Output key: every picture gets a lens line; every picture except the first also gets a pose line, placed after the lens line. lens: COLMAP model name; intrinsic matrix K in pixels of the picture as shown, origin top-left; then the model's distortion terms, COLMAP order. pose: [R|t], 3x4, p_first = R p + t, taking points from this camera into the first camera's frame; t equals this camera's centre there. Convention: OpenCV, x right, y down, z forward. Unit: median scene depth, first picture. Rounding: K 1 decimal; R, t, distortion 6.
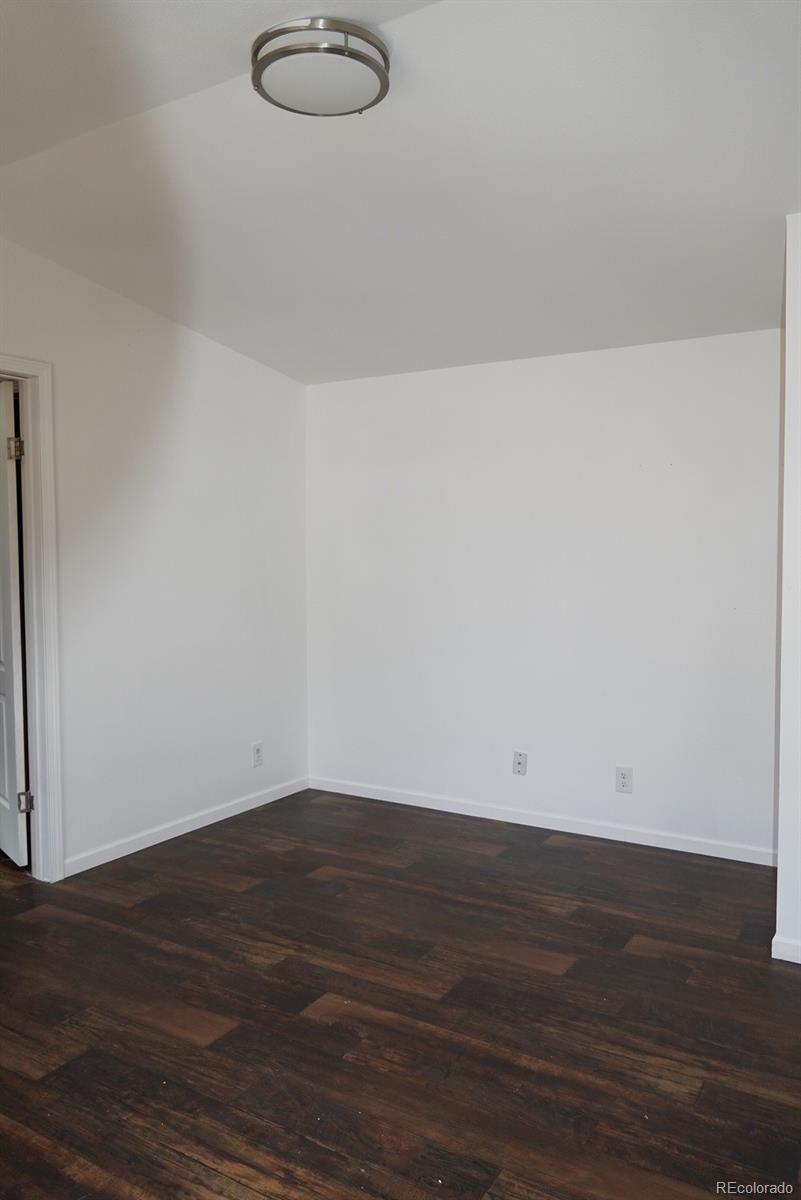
lens RADIAL K [[916.4, 0, 399.5], [0, 916.4, 592.7], [0, 0, 1]] dist [-0.014669, 0.021307]
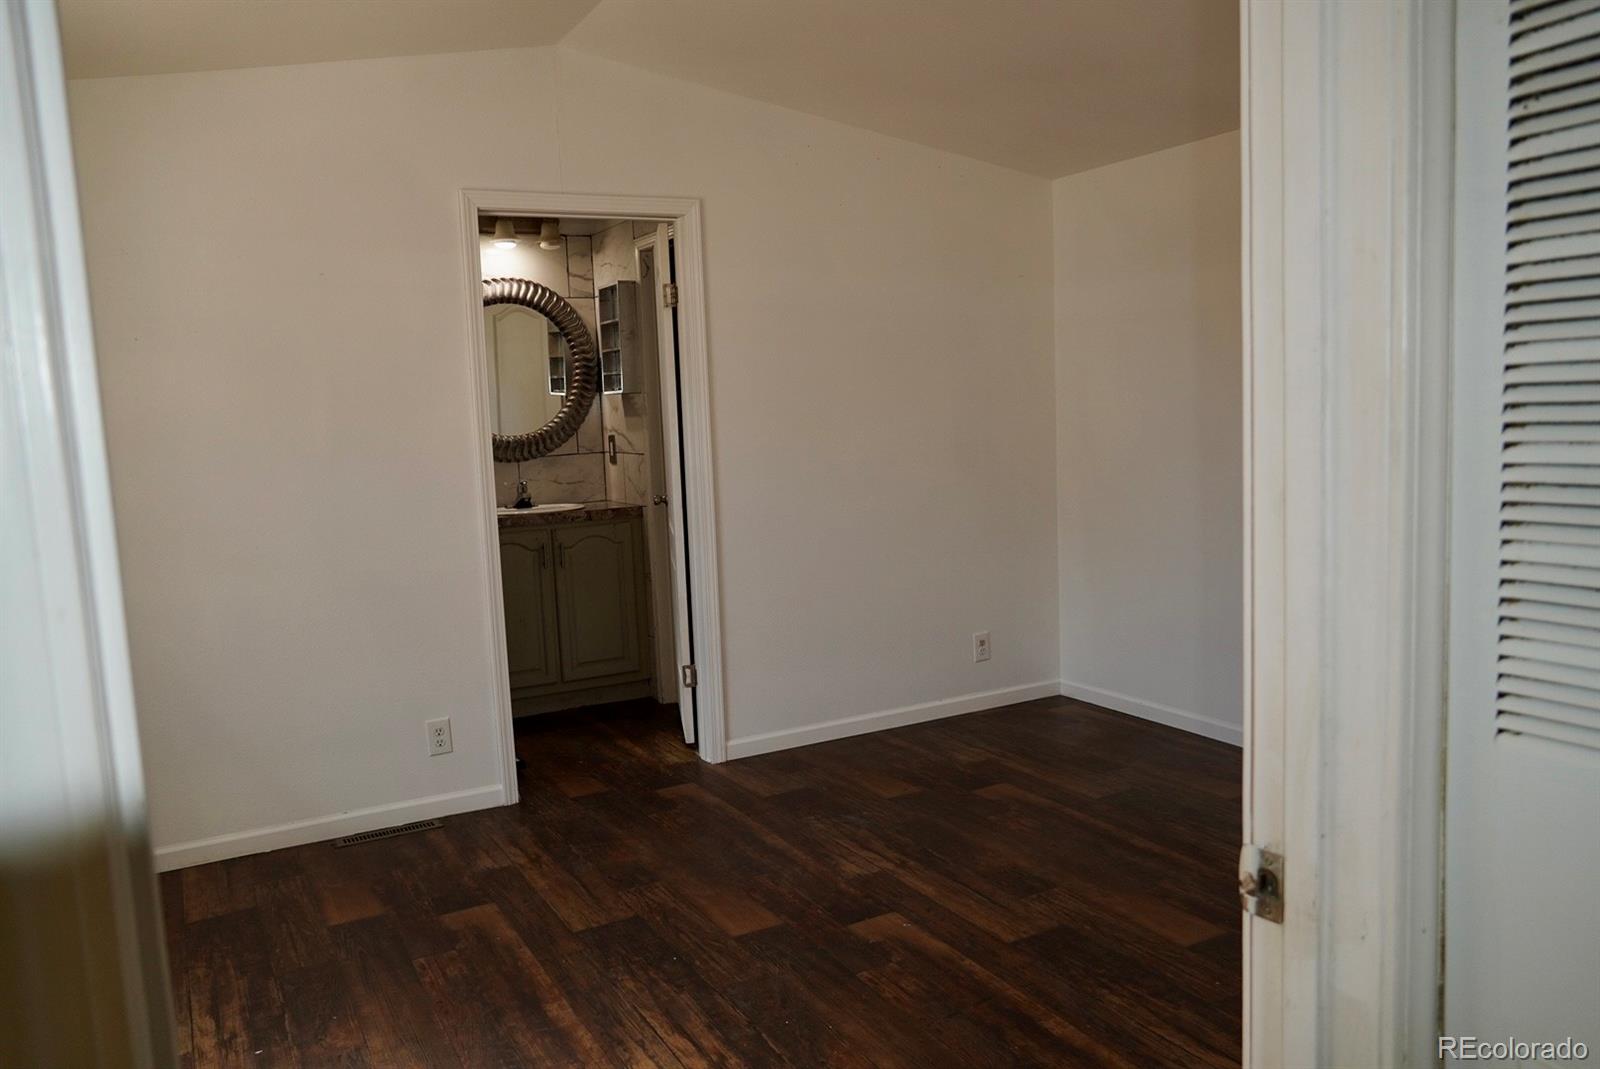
lens RADIAL K [[1221.9, 0, 783.9], [0, 1221.9, 525.4], [0, 0, 1]] dist [-0.014669, 0.021307]
pose [[0.862559, 0.016817, -0.505677, 0.431155], [0.016960, 0.997925, 0.062117, -0.001300], [0.505673, -0.062156, 0.860483, -0.024792]]
